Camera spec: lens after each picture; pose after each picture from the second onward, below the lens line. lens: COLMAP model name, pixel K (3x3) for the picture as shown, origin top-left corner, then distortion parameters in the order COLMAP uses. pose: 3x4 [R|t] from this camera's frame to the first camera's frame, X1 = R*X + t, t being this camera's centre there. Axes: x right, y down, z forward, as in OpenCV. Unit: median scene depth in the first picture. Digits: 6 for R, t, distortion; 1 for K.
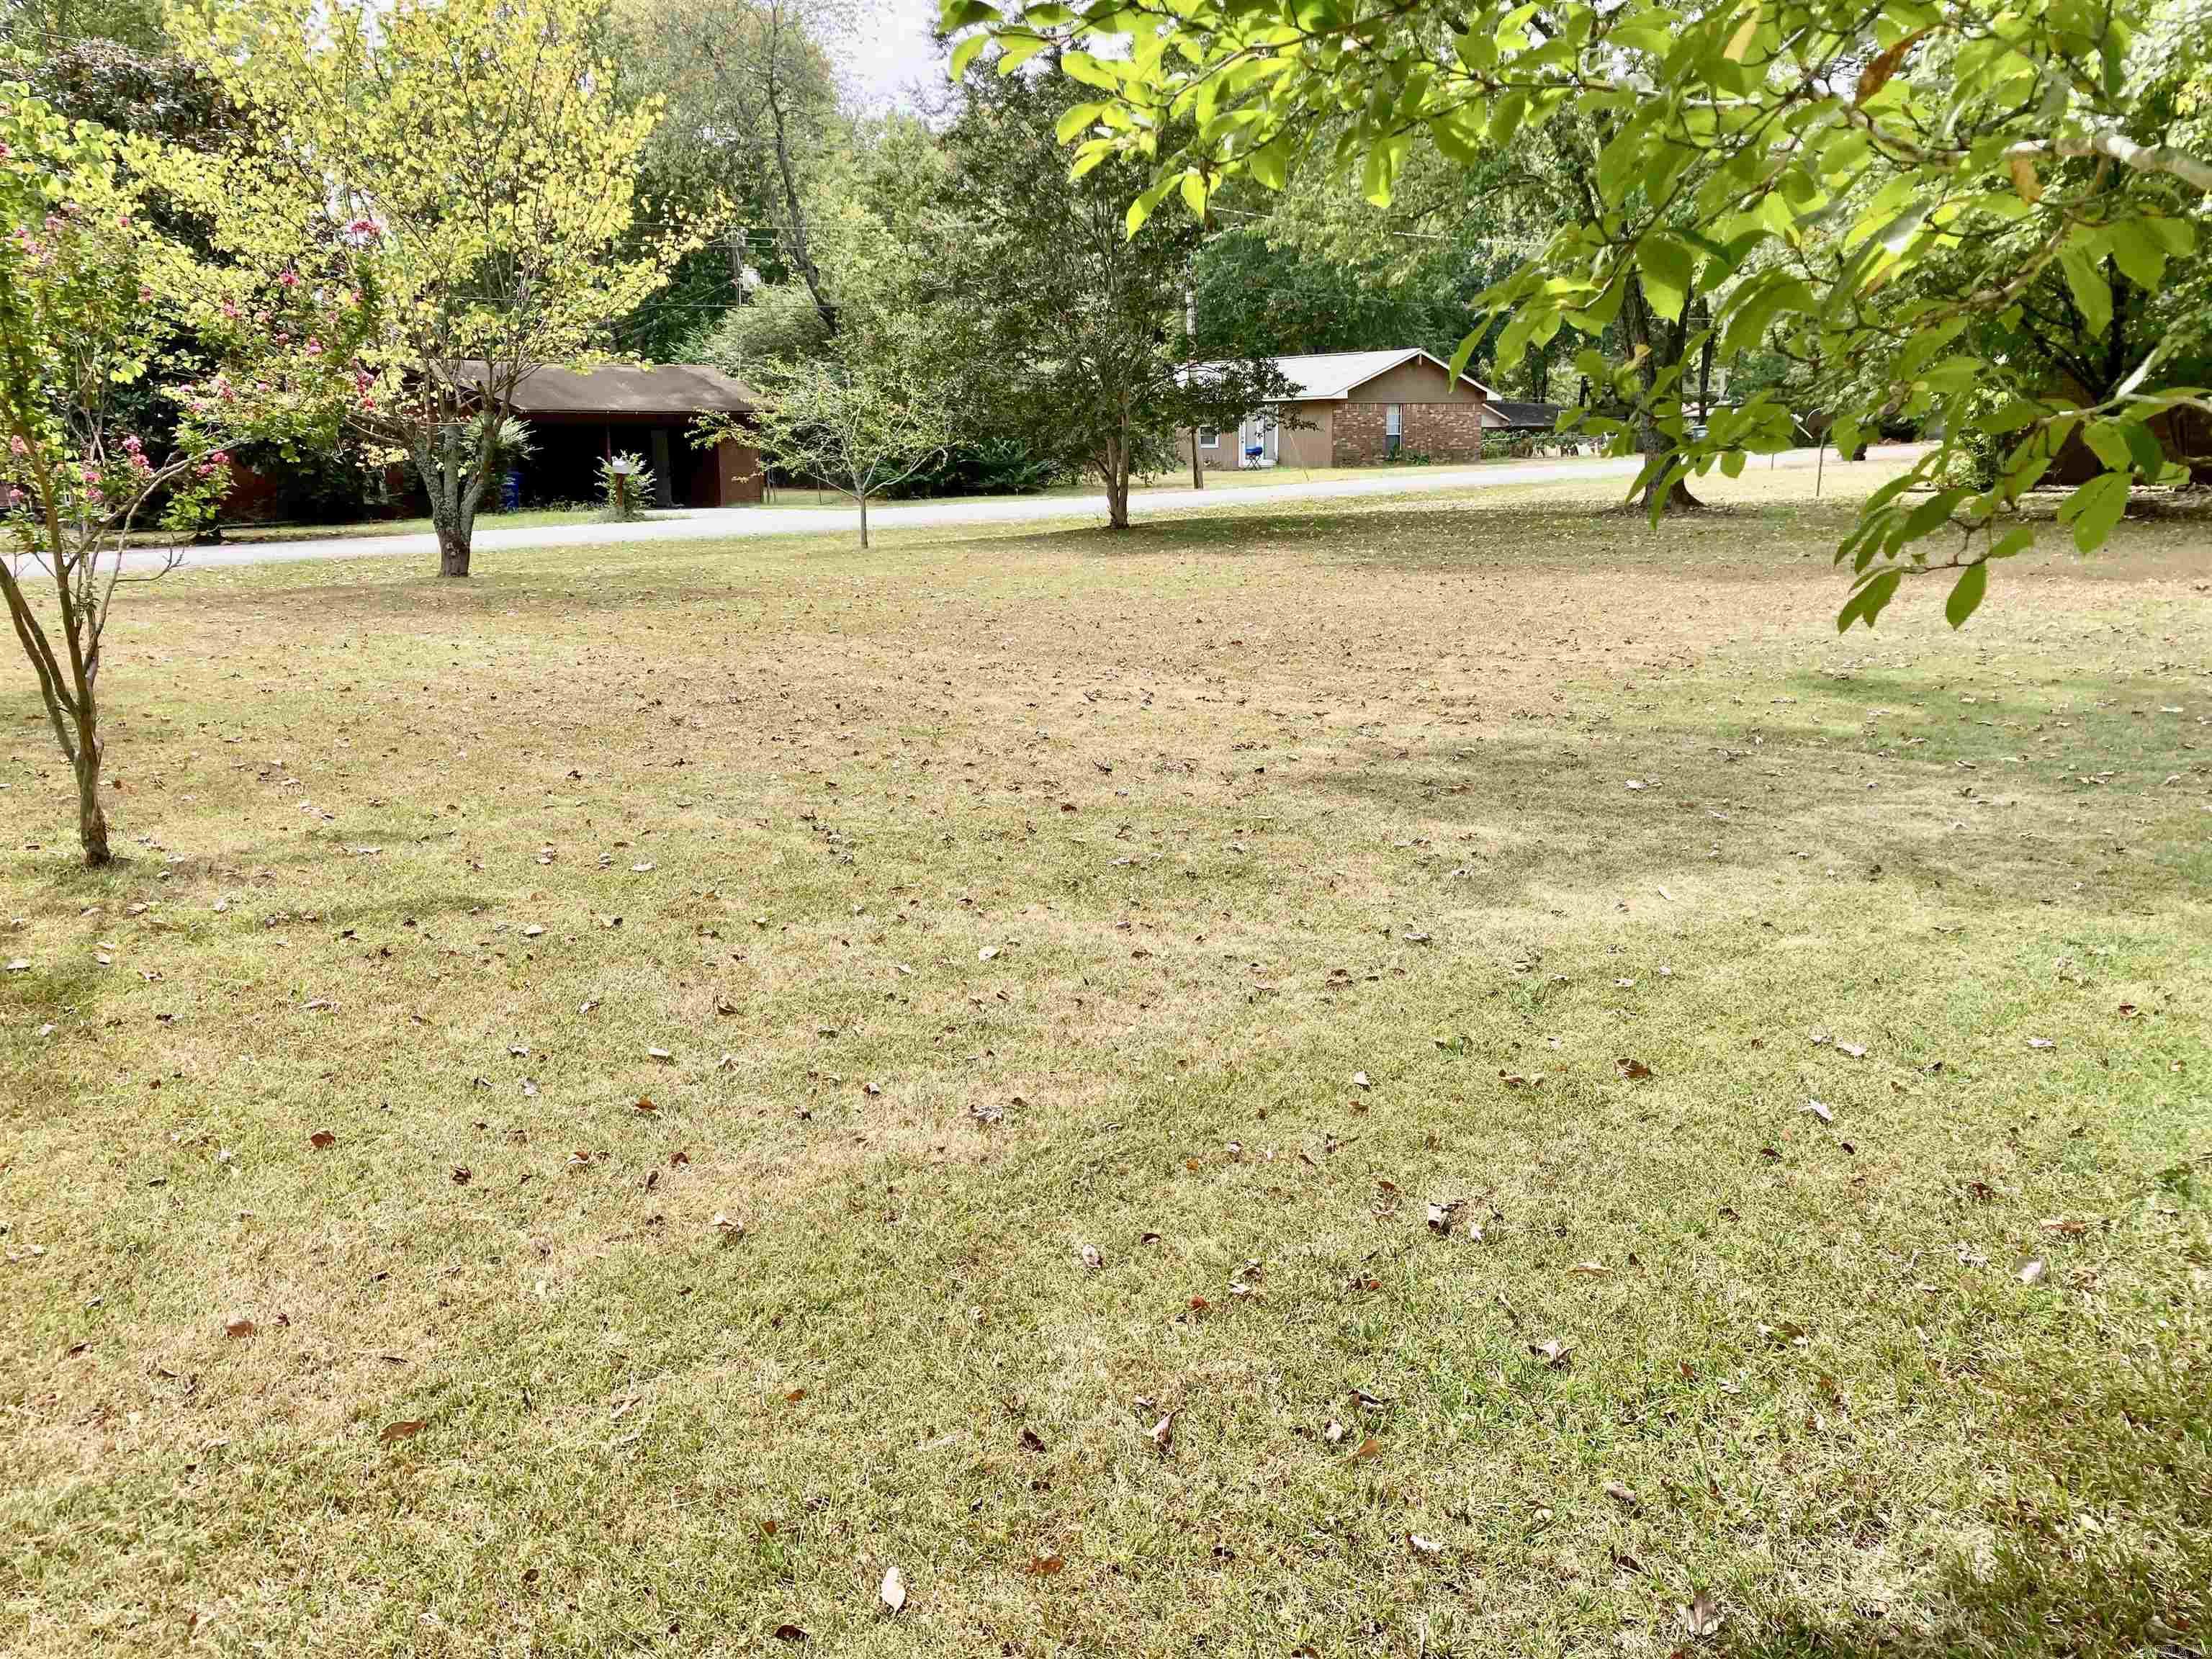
lens RADIAL K [[2005.0, 0, 1110.8], [0, 2005.0, 819.7], [0, 0, 1]] dist [0.088123, -0.237254]
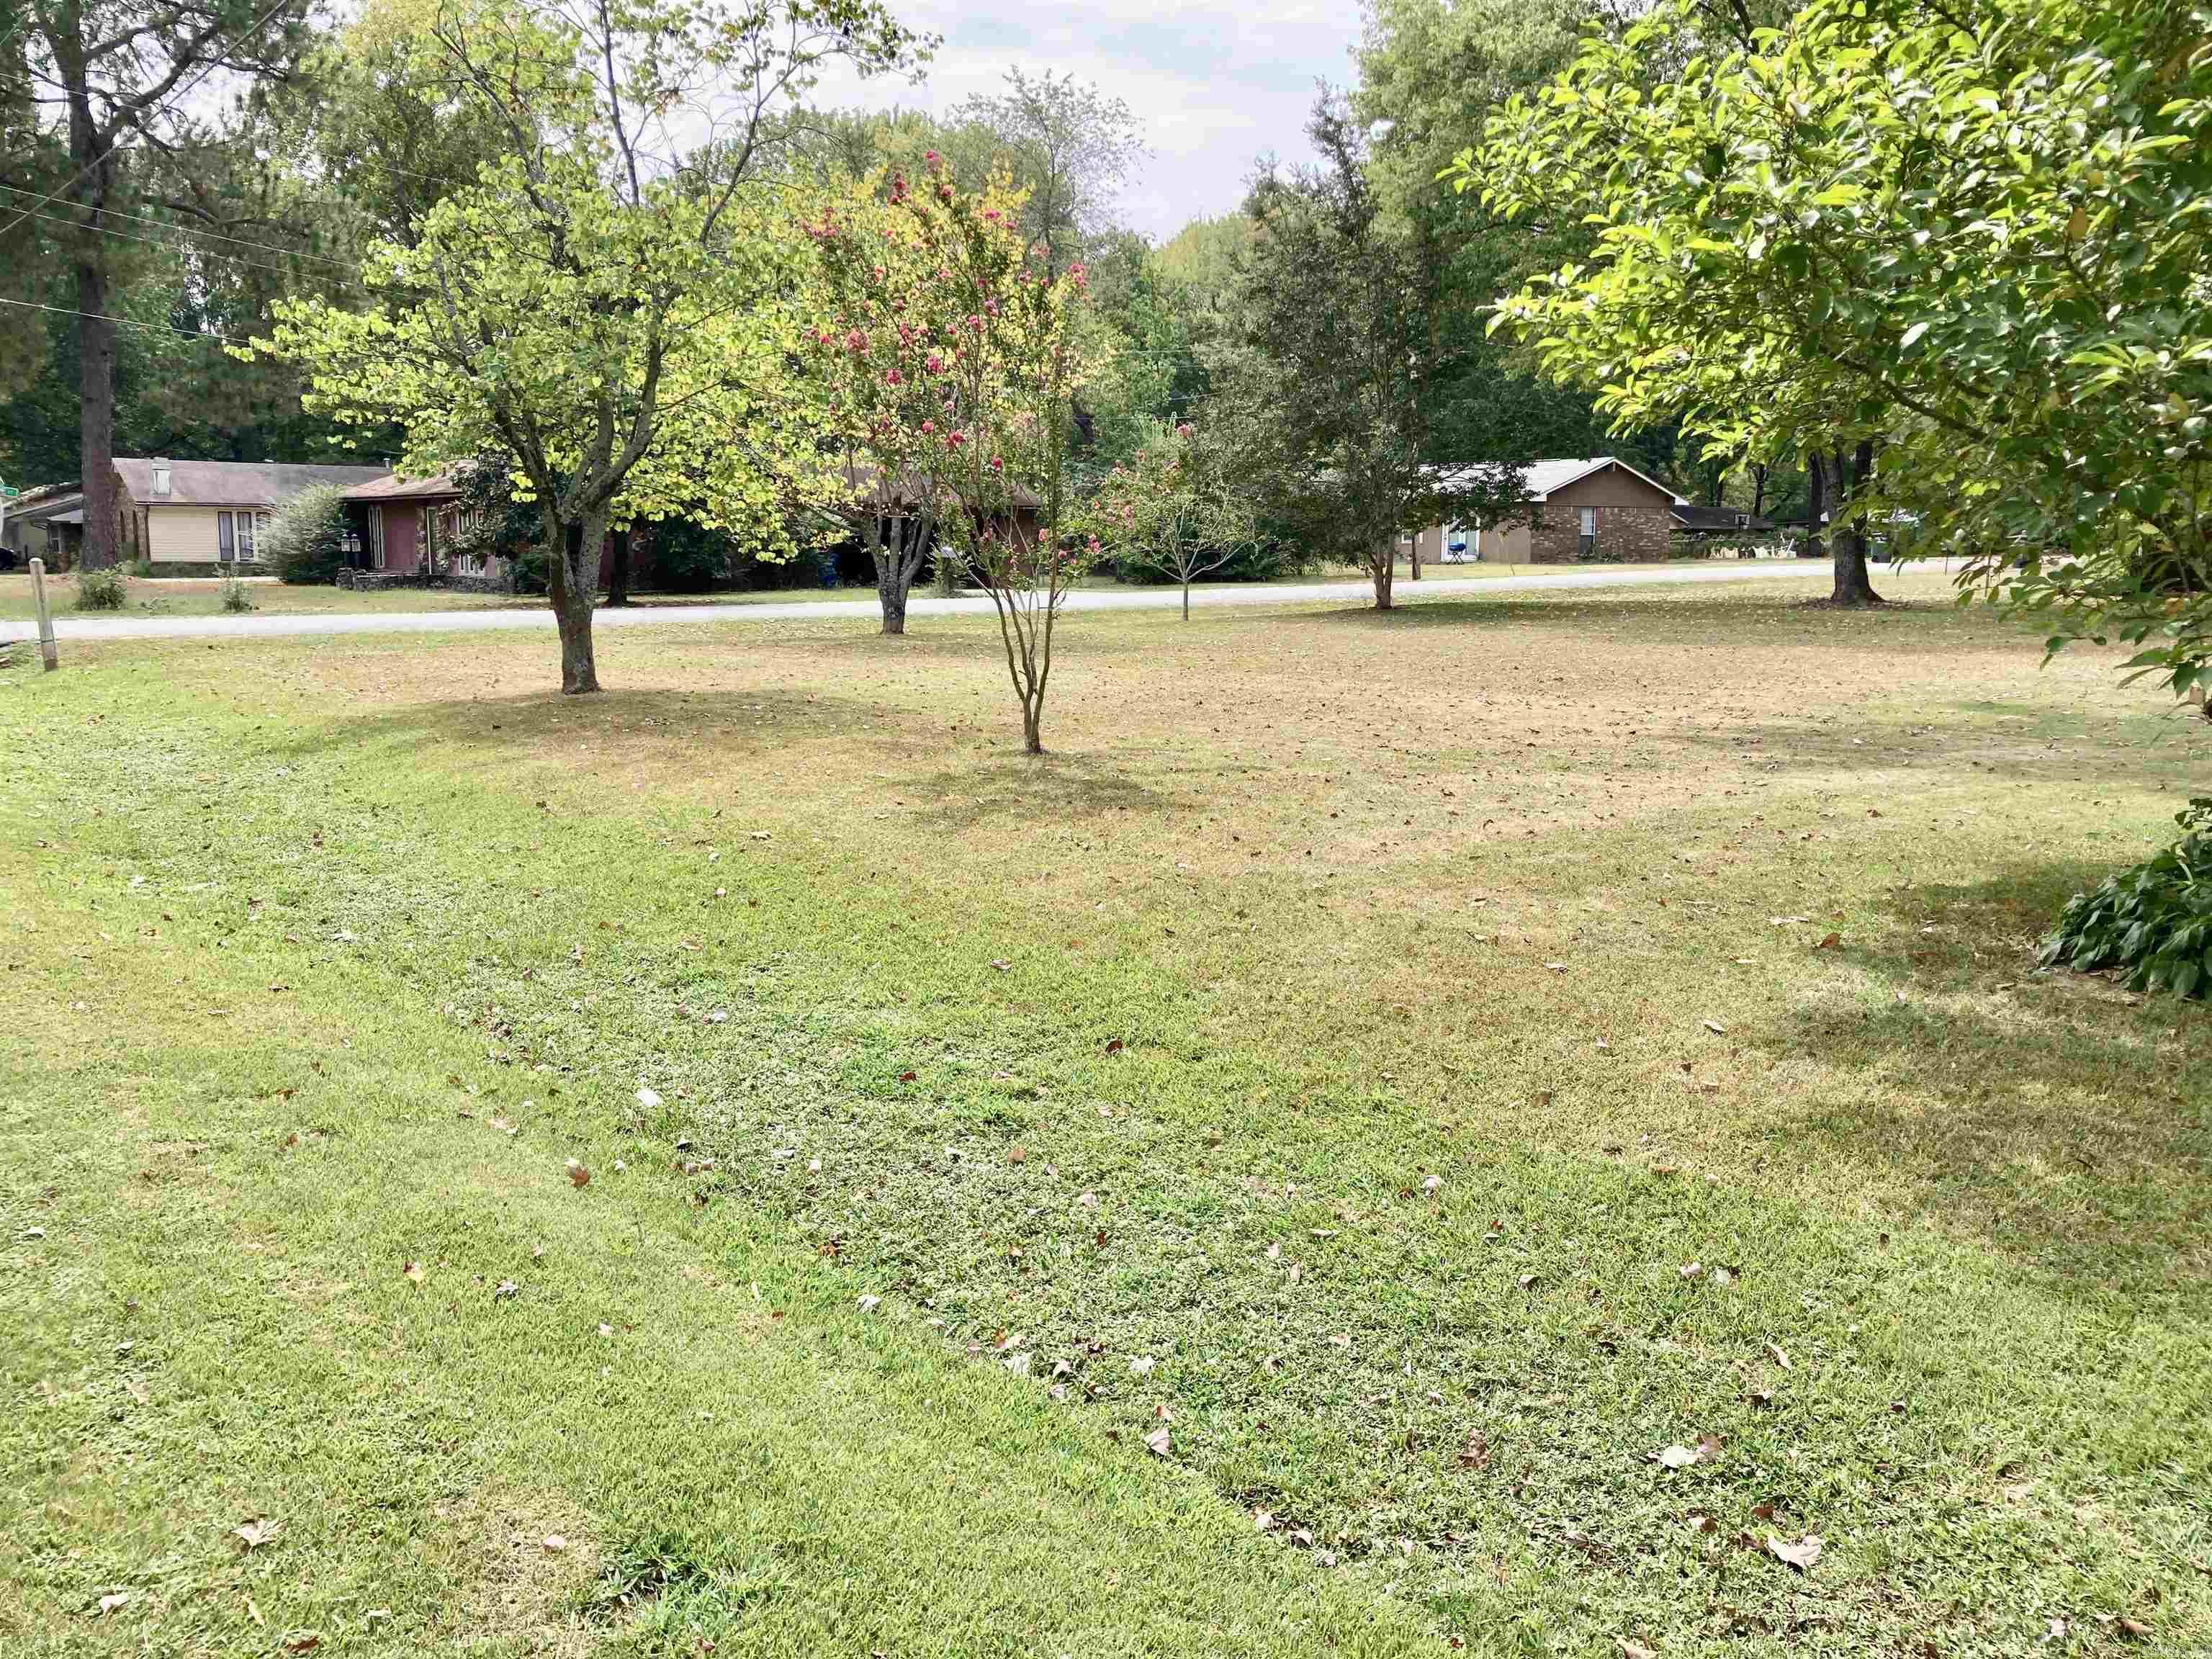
lens RADIAL K [[2005.0, 0, 1110.8], [0, 2005.0, 819.7], [0, 0, 1]] dist [0.088123, -0.237254]
pose [[0.996793, 0.030444, -0.074008, -0.054083], [-0.033682, 0.998511, -0.042900, 0.030933], [0.072592, 0.045255, 0.996334, -0.168337]]
